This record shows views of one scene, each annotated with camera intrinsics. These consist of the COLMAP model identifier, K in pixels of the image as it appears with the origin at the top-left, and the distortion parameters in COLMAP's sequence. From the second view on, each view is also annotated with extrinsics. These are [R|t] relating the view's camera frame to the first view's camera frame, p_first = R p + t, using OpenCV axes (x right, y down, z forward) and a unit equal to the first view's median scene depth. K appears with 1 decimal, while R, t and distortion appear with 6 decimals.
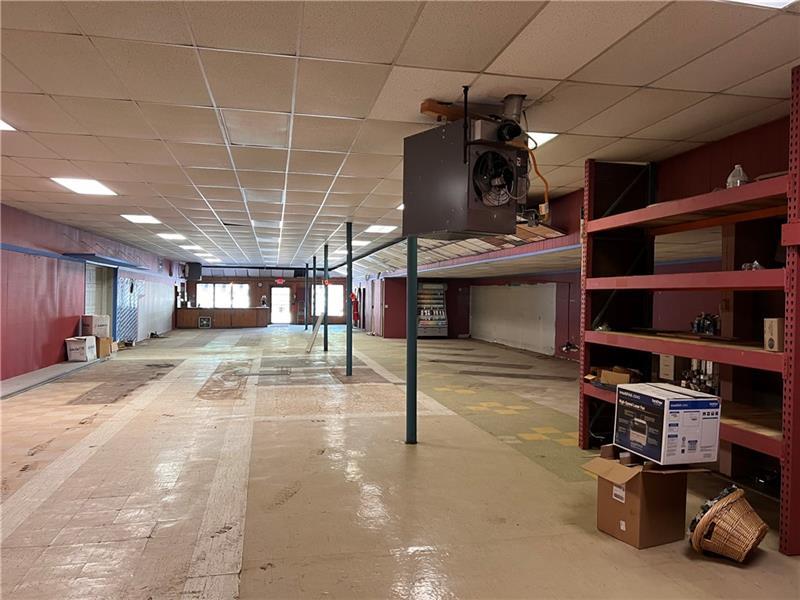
lens RADIAL K [[597.5, 0, 400.6], [0, 597.5, 298.7], [0, 0, 1]] dist [0.050281, -0.050704]
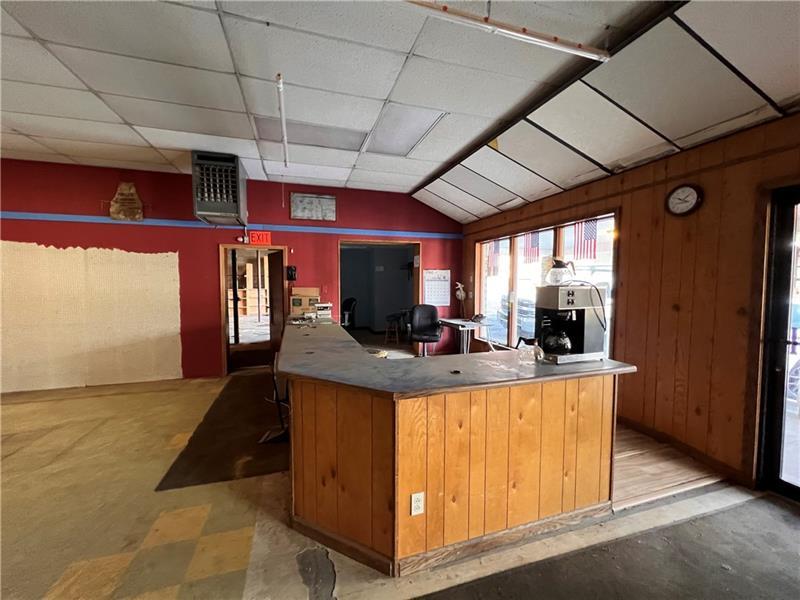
lens RADIAL K [[321.4, 0, 398.1], [0, 321.4, 300.9], [0, 0, 1]] dist [-0.001893, 0.000518]
pose [[0.090100, 0.051376, -0.994607, -0.330721], [-0.006730, 0.998677, 0.050976, -0.002400], [0.995910, 0.002101, 0.090327, 1.944834]]
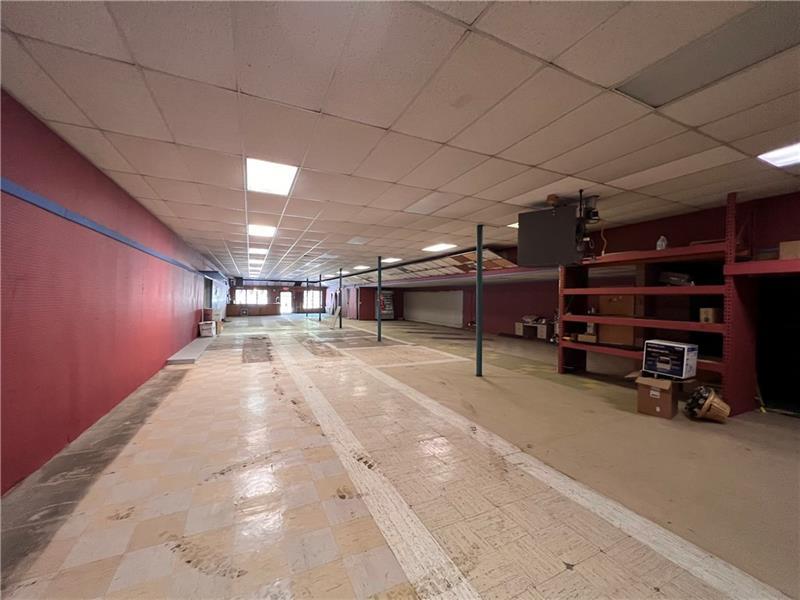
lens RADIAL K [[321.4, 0, 400.4], [0, 321.4, 298.1], [0, 0, 1]] dist [-0.001893, 0.000518]
pose [[0.975147, 0.001574, 0.221553, -0.177759], [-0.001135, 0.999997, -0.002107, 0.000013], [-0.221556, 0.001803, 0.975146, 0.030653]]
